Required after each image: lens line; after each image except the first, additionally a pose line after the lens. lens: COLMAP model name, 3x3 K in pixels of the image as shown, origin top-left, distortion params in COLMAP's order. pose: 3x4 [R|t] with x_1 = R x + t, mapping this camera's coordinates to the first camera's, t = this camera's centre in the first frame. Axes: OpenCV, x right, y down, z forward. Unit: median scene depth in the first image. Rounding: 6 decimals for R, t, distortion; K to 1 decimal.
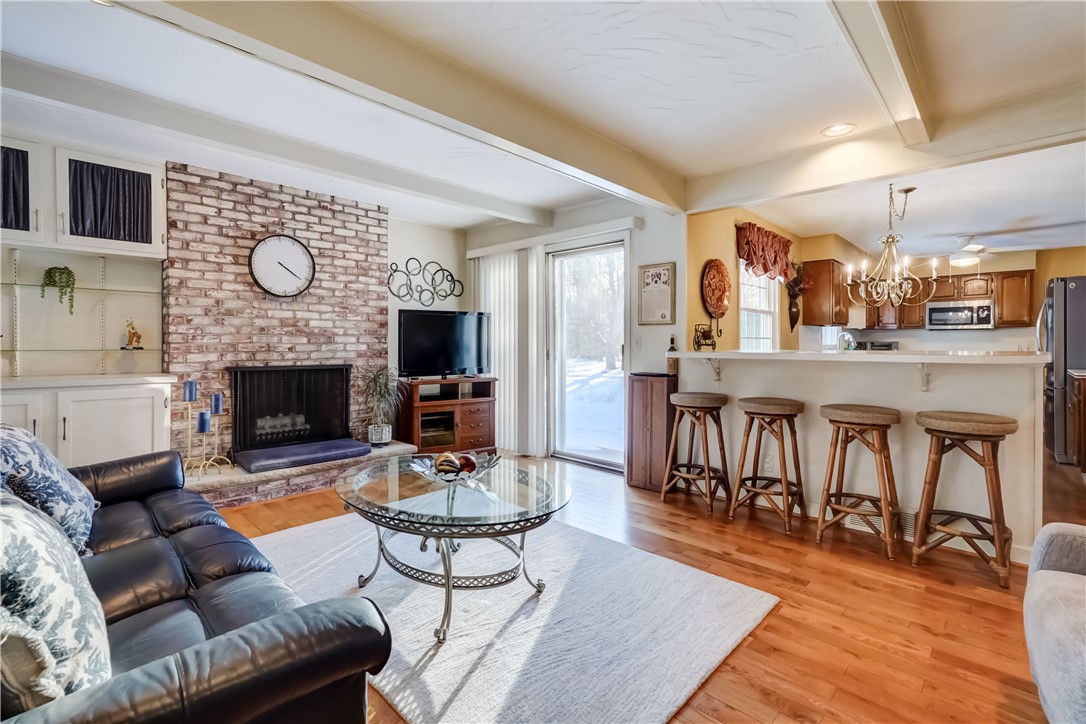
lens RADIAL K [[494.8, 0, 545.8], [0, 494.8, 351.1], [0, 0, 1]] dist [-0.002545, 0.002176]
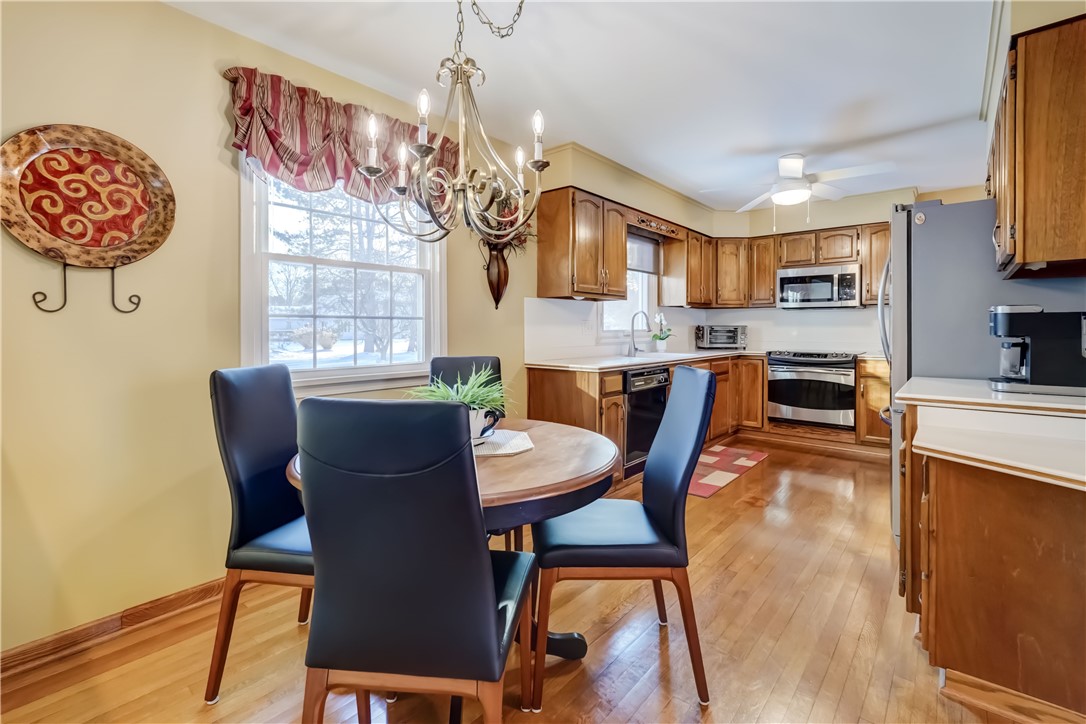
lens RADIAL K [[494.8, 0, 540.3], [0, 494.8, 333.4], [0, 0, 1]] dist [-0.002545, 0.002176]
pose [[0.998793, 0.002929, 0.049035, 0.741345], [-0.003005, 0.999994, 0.001479, -0.014747], [-0.049030, -0.001624, 0.998796, 0.581190]]
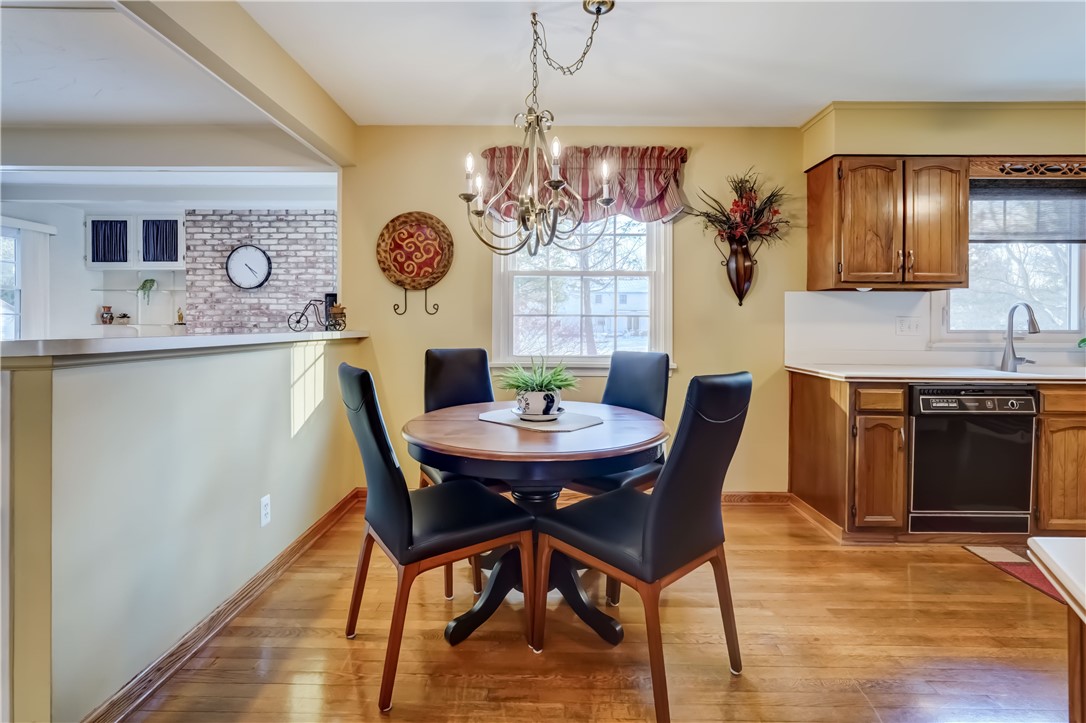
lens RADIAL K [[494.8, 0, 556.9], [0, 494.8, 326.6], [0, 0, 1]] dist [-0.002545, 0.002176]
pose [[0.686300, 0.011412, -0.727229, 1.086873], [-0.017124, 0.999853, -0.000469, -0.015546], [0.727117, 0.012775, 0.686394, 0.662494]]
